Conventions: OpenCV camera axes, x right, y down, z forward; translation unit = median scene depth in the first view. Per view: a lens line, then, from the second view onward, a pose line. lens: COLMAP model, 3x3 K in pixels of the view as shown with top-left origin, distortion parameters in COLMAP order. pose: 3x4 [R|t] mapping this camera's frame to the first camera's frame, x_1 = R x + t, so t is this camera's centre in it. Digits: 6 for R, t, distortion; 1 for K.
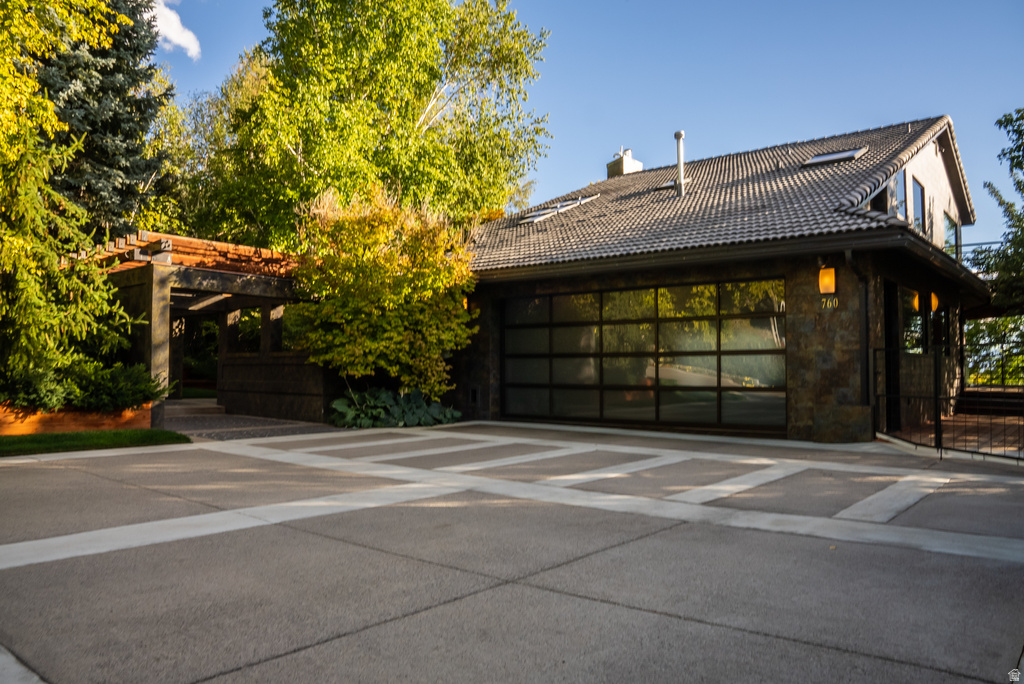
lens RADIAL K [[736.9, 0, 514.5], [0, 736.9, 338.1], [0, 0, 1]] dist [-0.061644, 0.009830]
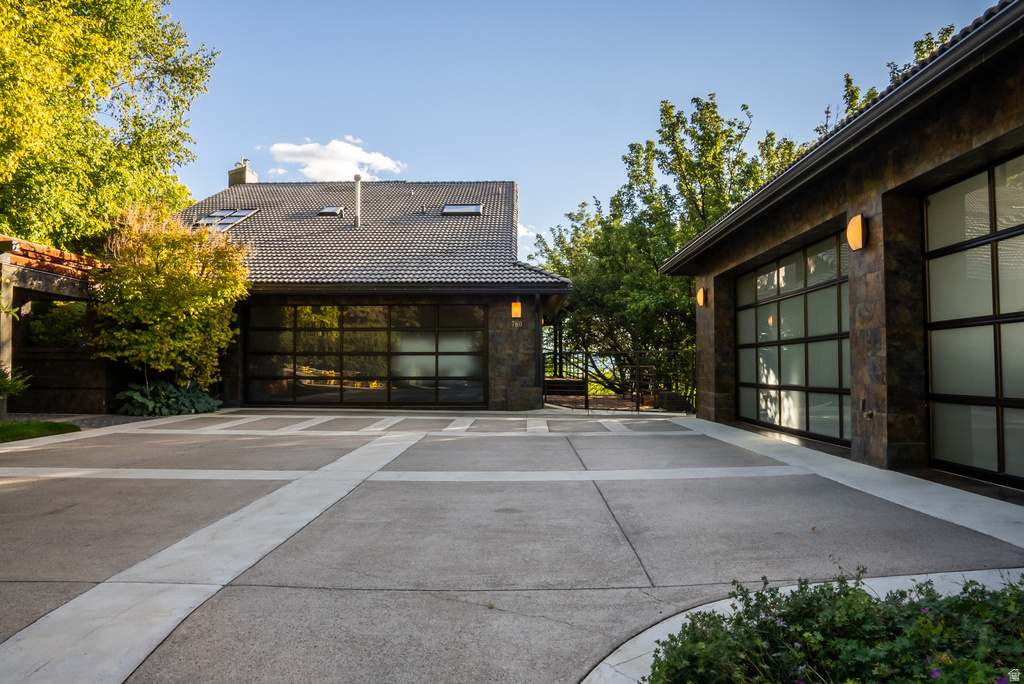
lens RADIAL K [[736.9, 0, 509.8], [0, 736.9, 344.7], [0, 0, 1]] dist [-0.061644, 0.009830]
pose [[0.788839, 0.015910, 0.614394, -0.486852], [-0.027323, 0.999584, 0.009196, -0.014268], [-0.613992, -0.024041, 0.788946, -0.229382]]
